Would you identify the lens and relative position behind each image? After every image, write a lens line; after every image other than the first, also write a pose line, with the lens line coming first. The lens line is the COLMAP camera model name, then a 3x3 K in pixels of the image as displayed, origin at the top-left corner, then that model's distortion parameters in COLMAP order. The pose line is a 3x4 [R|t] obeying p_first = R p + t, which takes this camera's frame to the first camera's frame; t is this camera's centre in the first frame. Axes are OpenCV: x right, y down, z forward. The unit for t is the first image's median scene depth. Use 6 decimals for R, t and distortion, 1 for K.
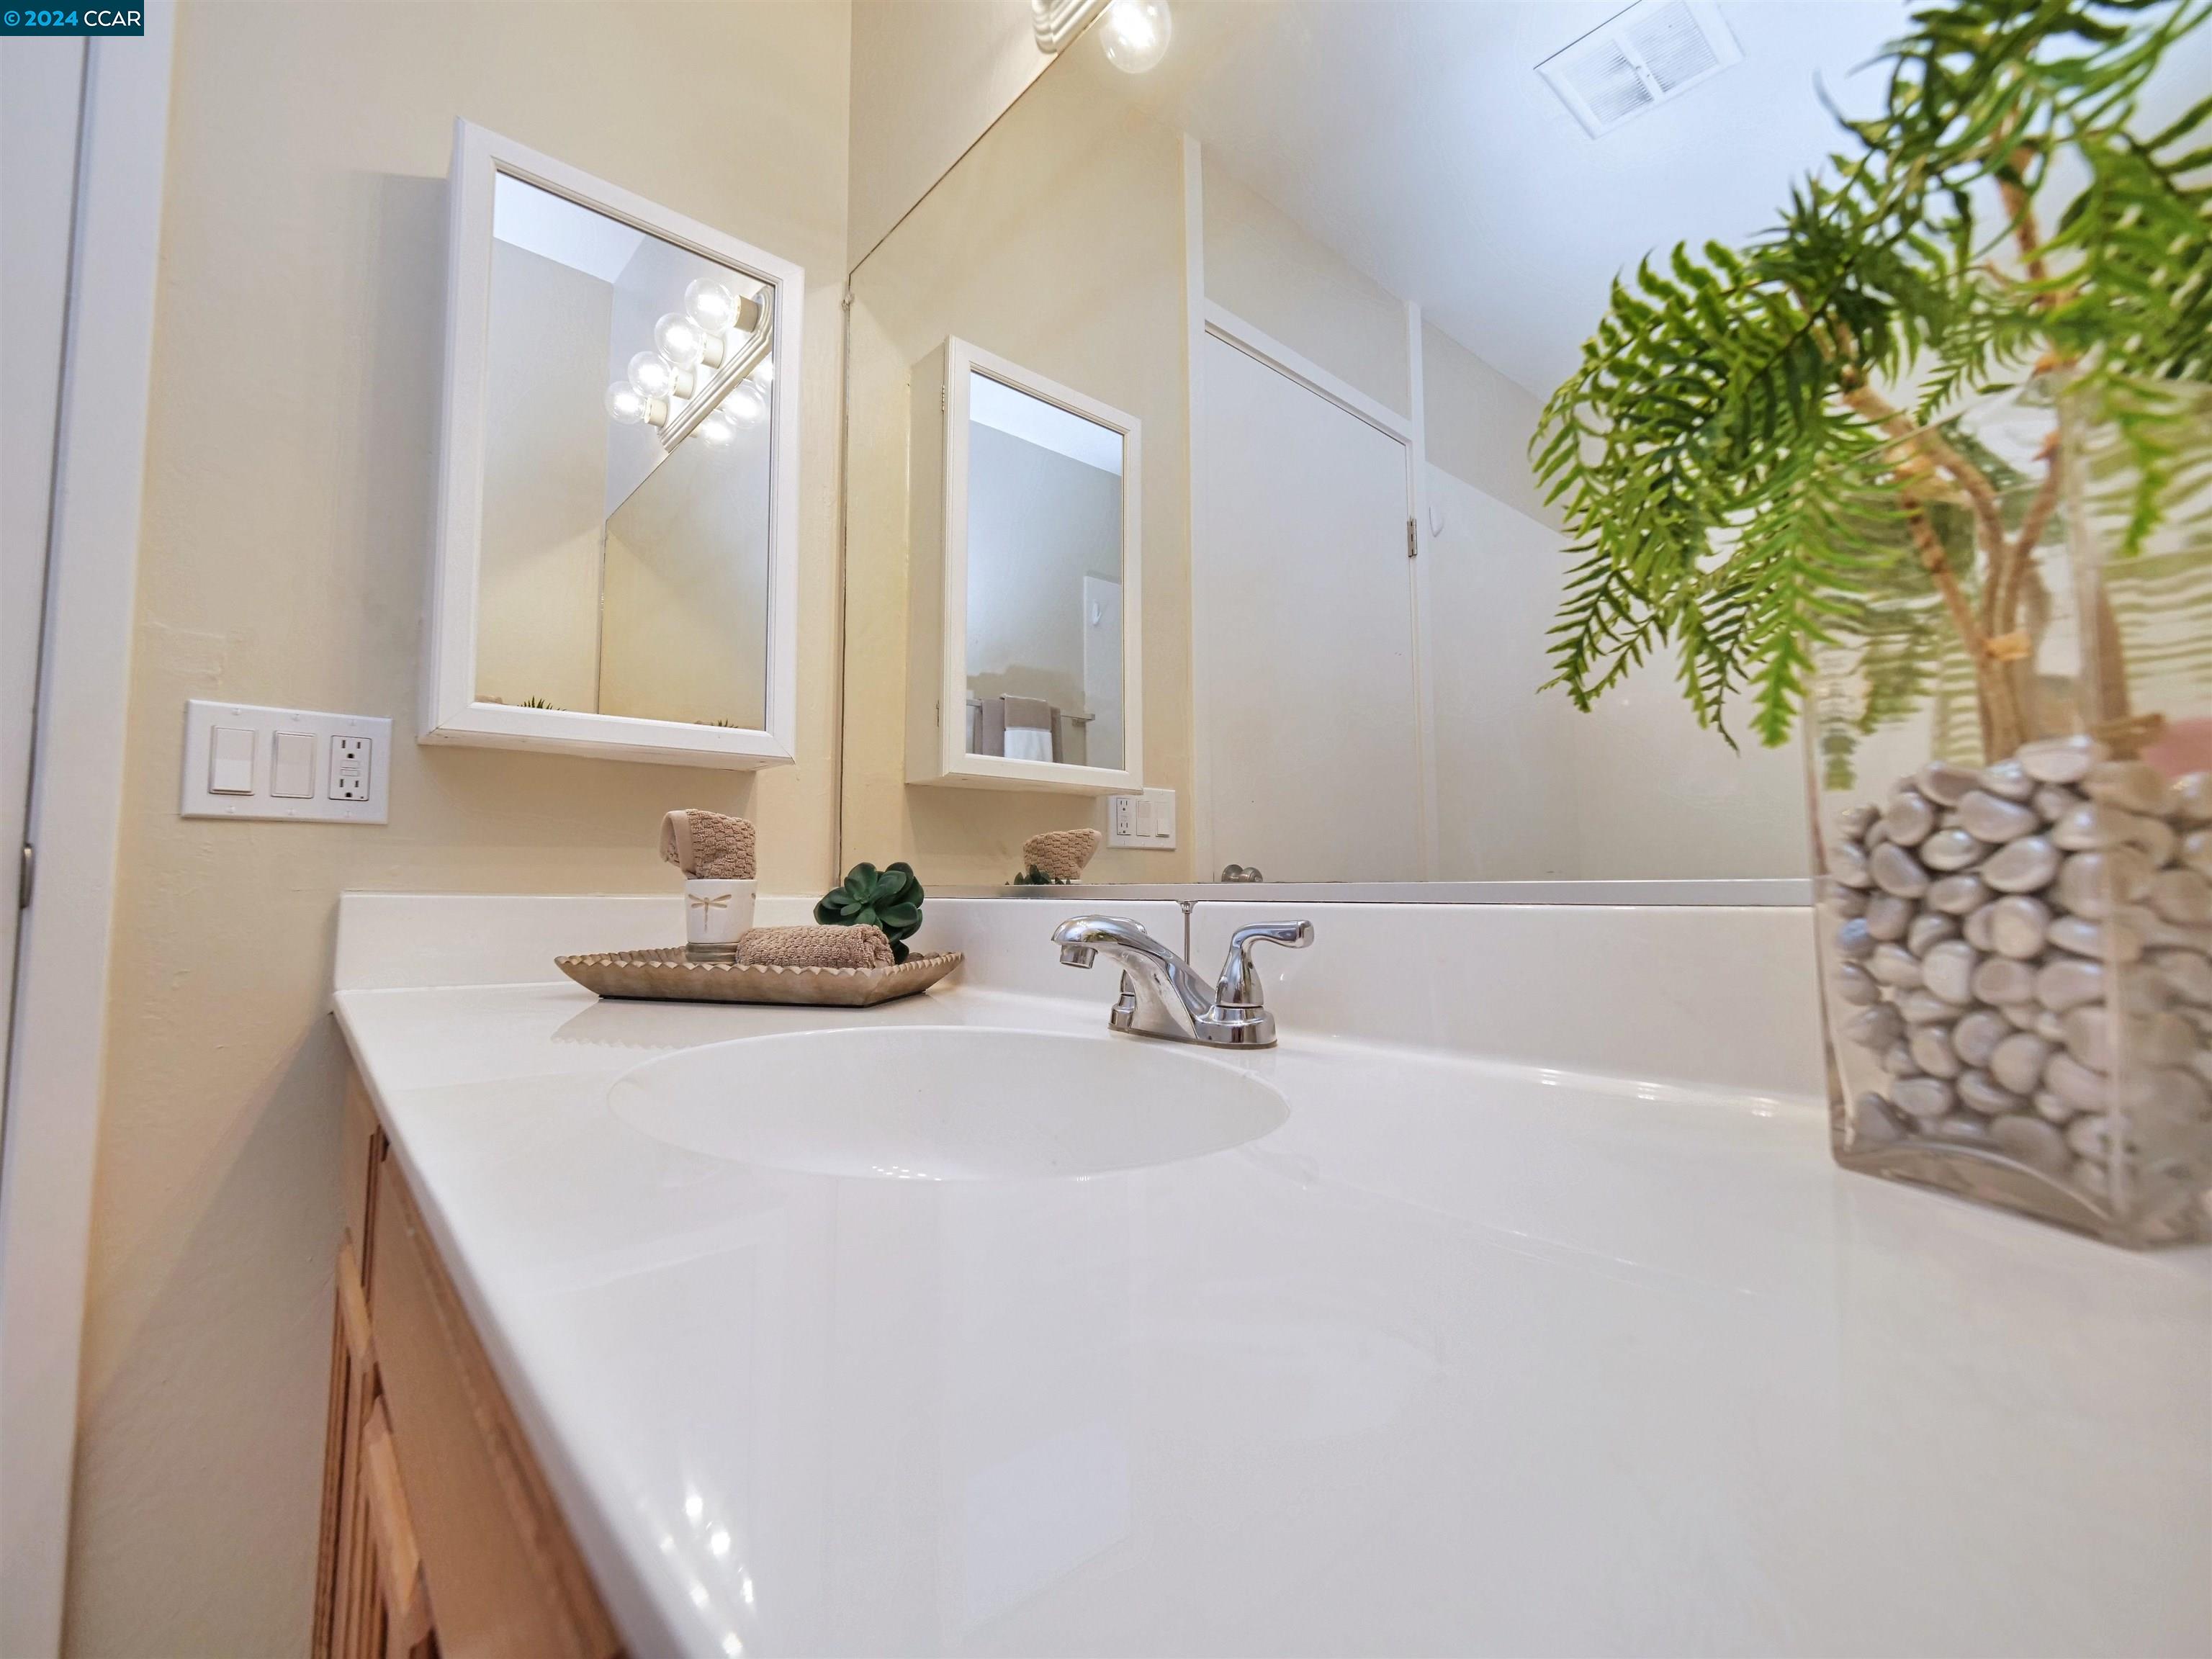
lens RADIAL K [[946.0, 0, 1071.3], [0, 946.0, 825.1], [0, 0, 1]] dist [-0.010011, -0.000849]
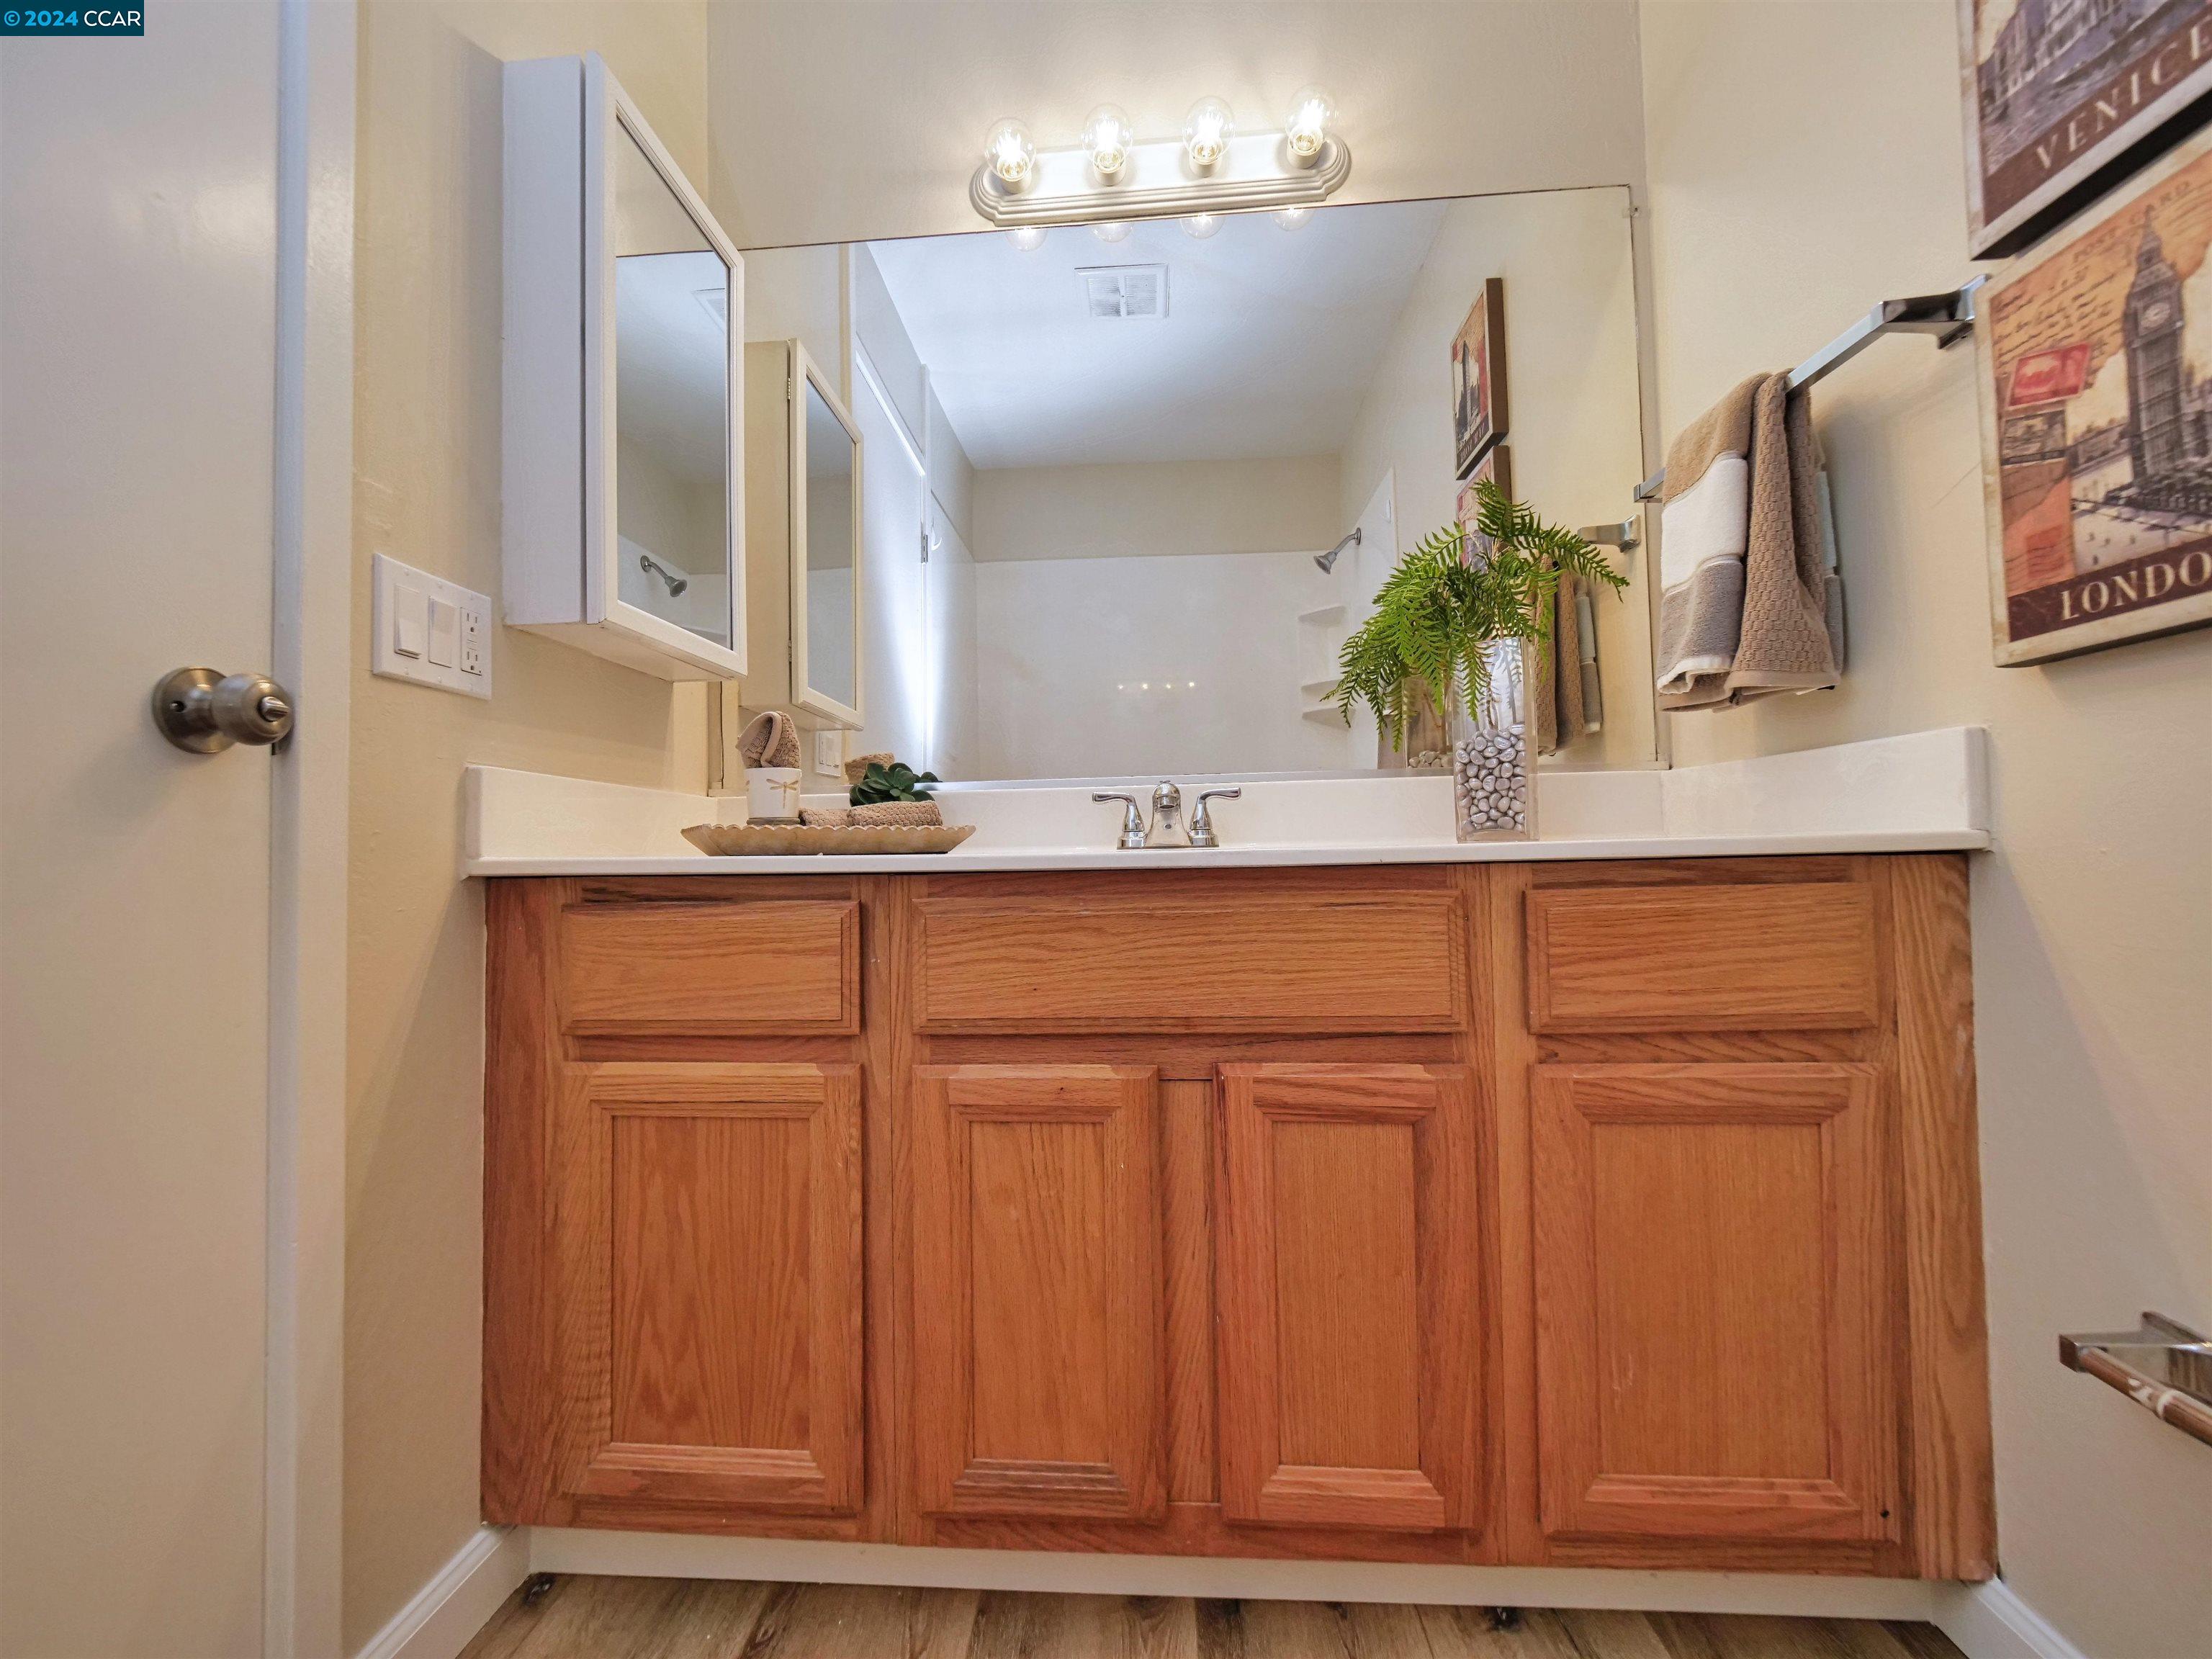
lens RADIAL K [[944.6, 0, 1083.0], [0, 944.6, 826.3], [0, 0, 1]] dist [-0.010436, 0.003384]
pose [[0.706286, 0.001495, 0.707925, -1.278894], [-0.026442, 0.999356, 0.024270, 0.121065], [-0.707432, -0.035861, 0.705871, -0.240671]]
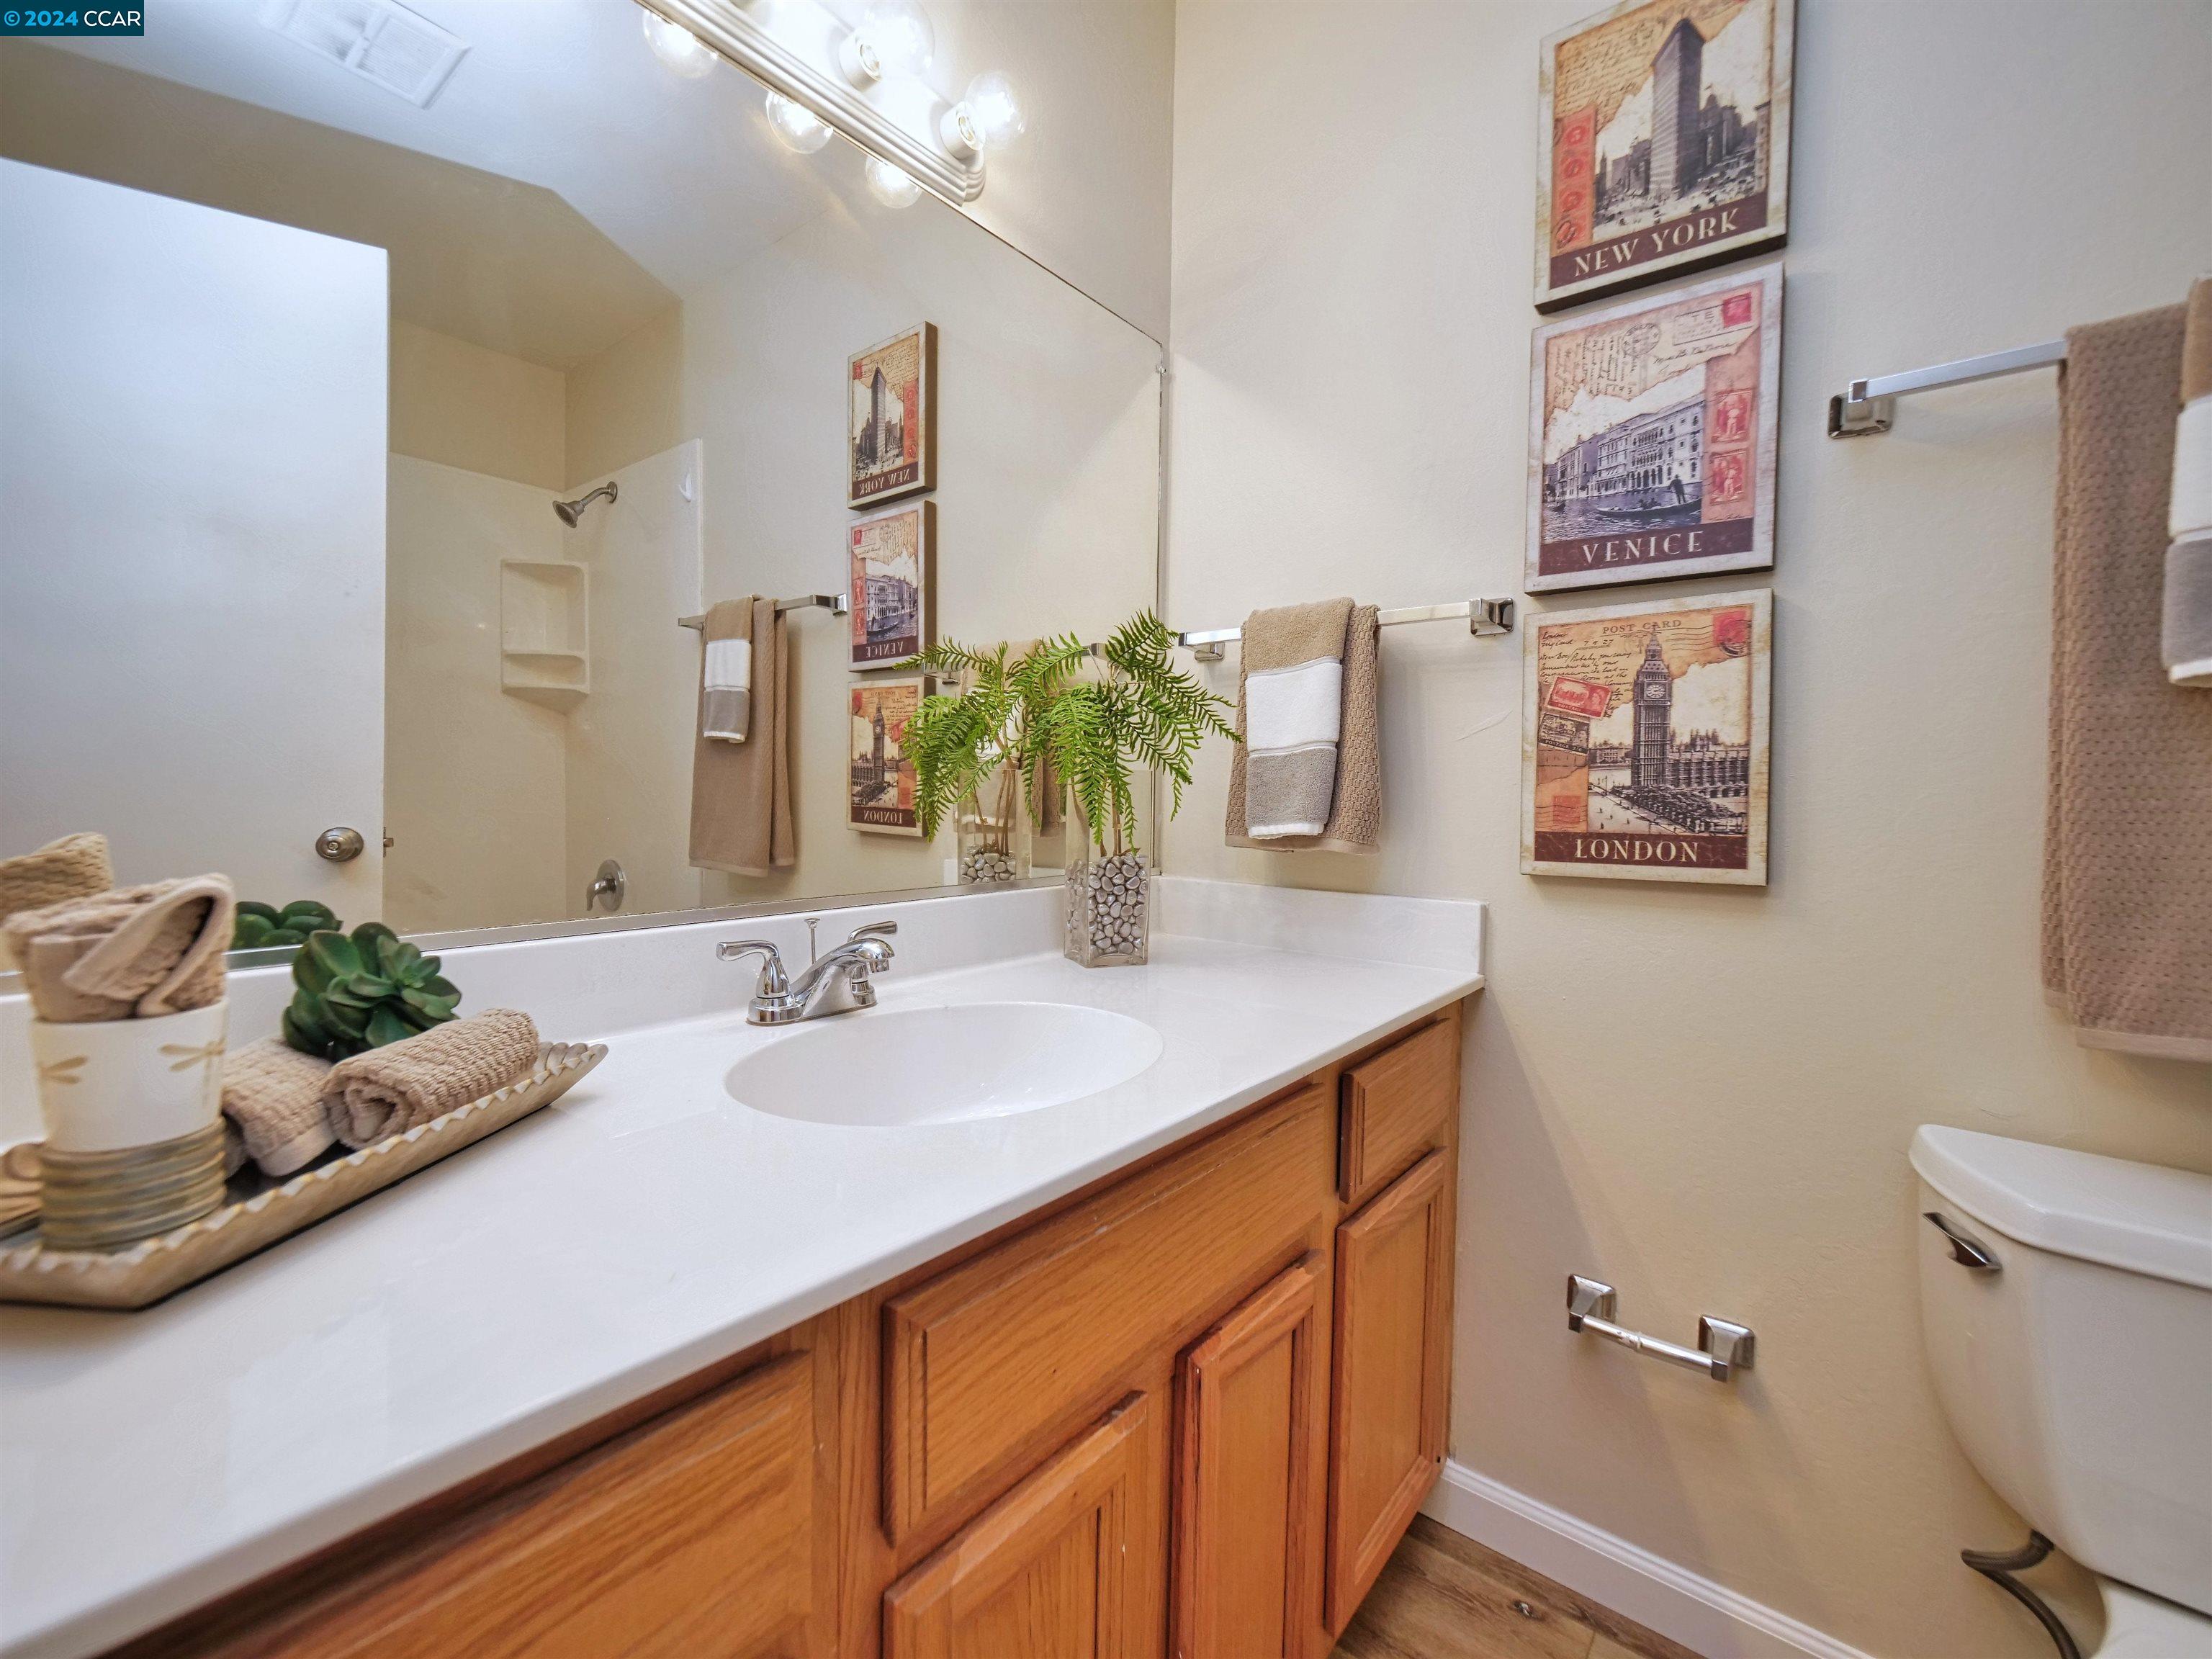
lens RADIAL K [[941.7, 0, 1079.0], [0, 941.7, 826.1], [0, 0, 1]] dist [-0.011111, -0.000483]
pose [[-0.174394, -0.036201, 0.984010, -1.226667], [-0.084087, 0.996221, 0.021748, -0.112104], [-0.981079, -0.078950, -0.176779, 0.798518]]
